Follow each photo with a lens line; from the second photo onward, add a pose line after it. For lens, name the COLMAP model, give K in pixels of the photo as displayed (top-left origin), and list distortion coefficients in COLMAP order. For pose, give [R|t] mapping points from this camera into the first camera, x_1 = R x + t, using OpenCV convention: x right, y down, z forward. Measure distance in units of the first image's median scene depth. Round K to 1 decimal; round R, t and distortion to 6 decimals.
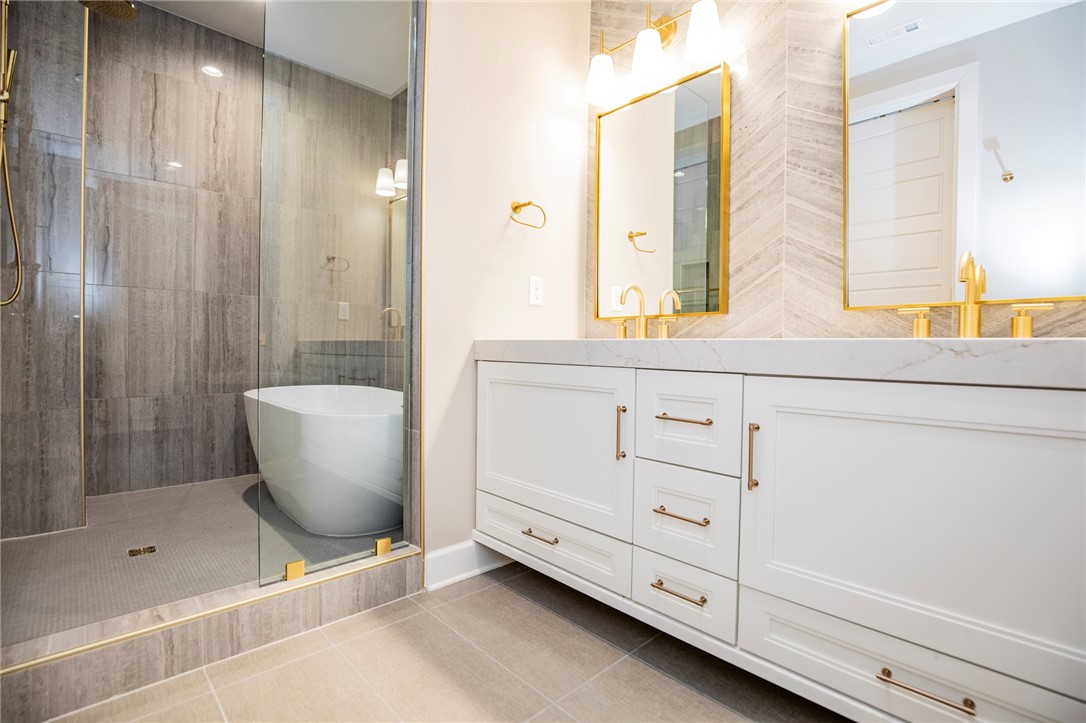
lens RADIAL K [[508.4, 0, 549.1], [0, 508.4, 354.5], [0, 0, 1]] dist [-0.038278, 0.009395]
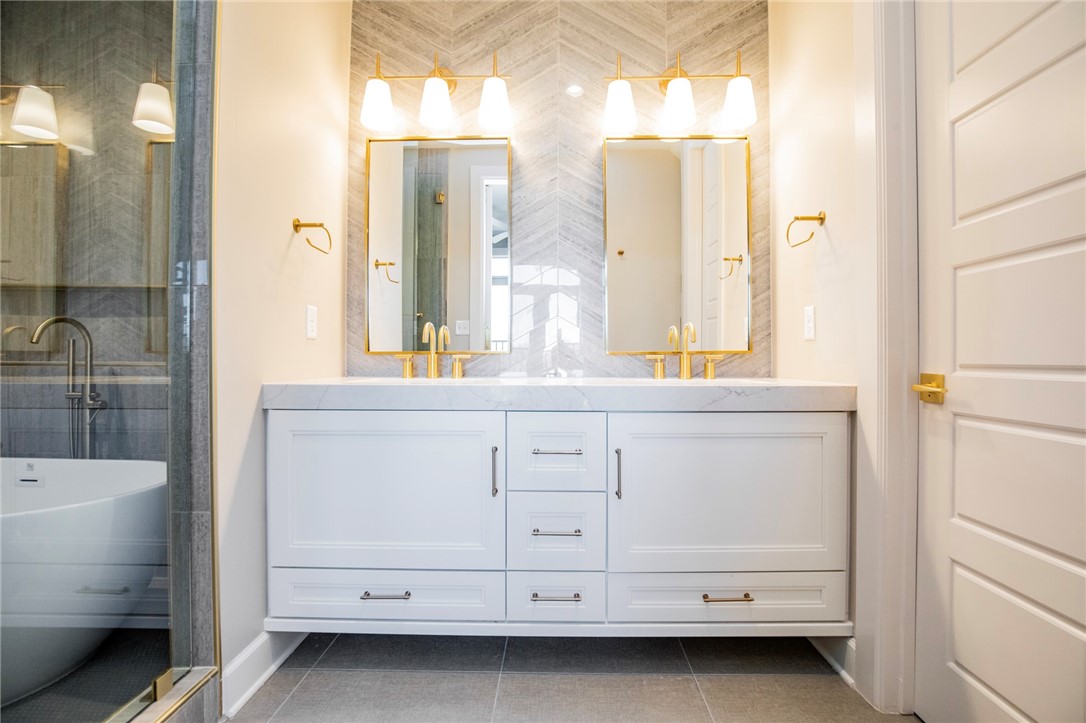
lens RADIAL K [[508.4, 0, 550.9], [0, 508.4, 357.6], [0, 0, 1]] dist [-0.038278, 0.009395]
pose [[0.700719, -0.010812, 0.713355, -0.438760], [0.018026, 0.999834, -0.002552, -0.067467], [-0.713209, 0.014647, 0.700798, 0.121014]]
